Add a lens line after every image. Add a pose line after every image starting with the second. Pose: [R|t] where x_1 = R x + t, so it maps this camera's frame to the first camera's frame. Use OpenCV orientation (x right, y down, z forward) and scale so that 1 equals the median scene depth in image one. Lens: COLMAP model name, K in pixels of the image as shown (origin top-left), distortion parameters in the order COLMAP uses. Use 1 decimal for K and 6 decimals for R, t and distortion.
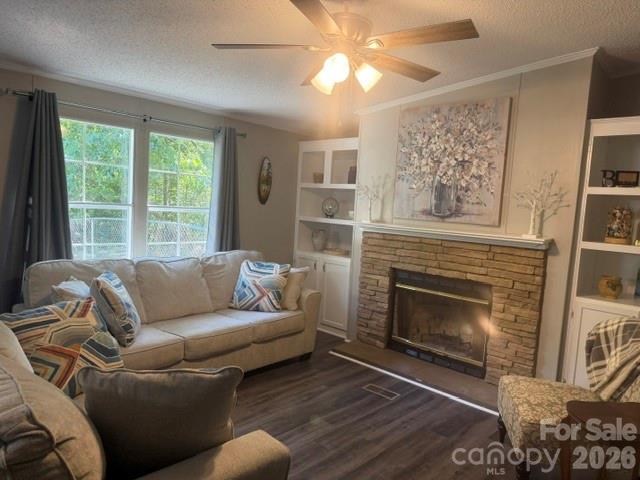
lens RADIAL K [[443.6, 0, 319.8], [0, 443.6, 241.9], [0, 0, 1]] dist [0.070261, -0.092565]
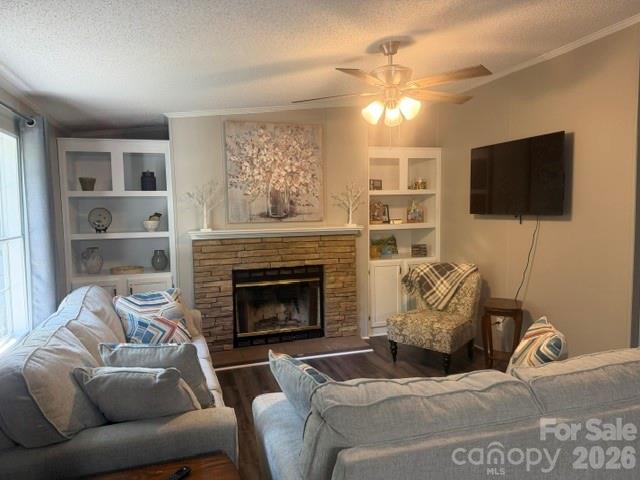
lens RADIAL K [[450.0, 0, 322.6], [0, 450.0, 241.7], [0, 0, 1]] dist [0.158776, -0.239748]
pose [[0.475750, -0.131678, 0.869668, -0.715333], [0.122346, 0.989026, 0.082821, -0.078083], [-0.871030, 0.066998, 0.486639, 0.315393]]
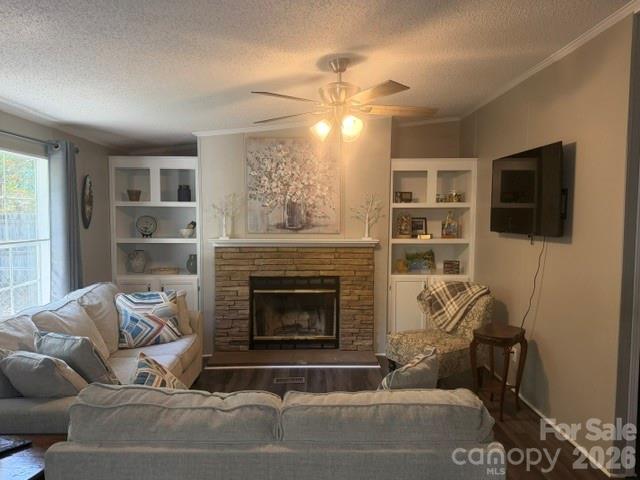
lens RADIAL K [[450.0, 0, 322.6], [0, 450.0, 241.7], [0, 0, 1]] dist [0.158776, -0.239748]
pose [[0.708382, -0.095805, 0.699297, -0.541630], [0.099337, 0.994416, 0.035609, -0.056968], [-0.698804, 0.044241, 0.713943, 0.057122]]
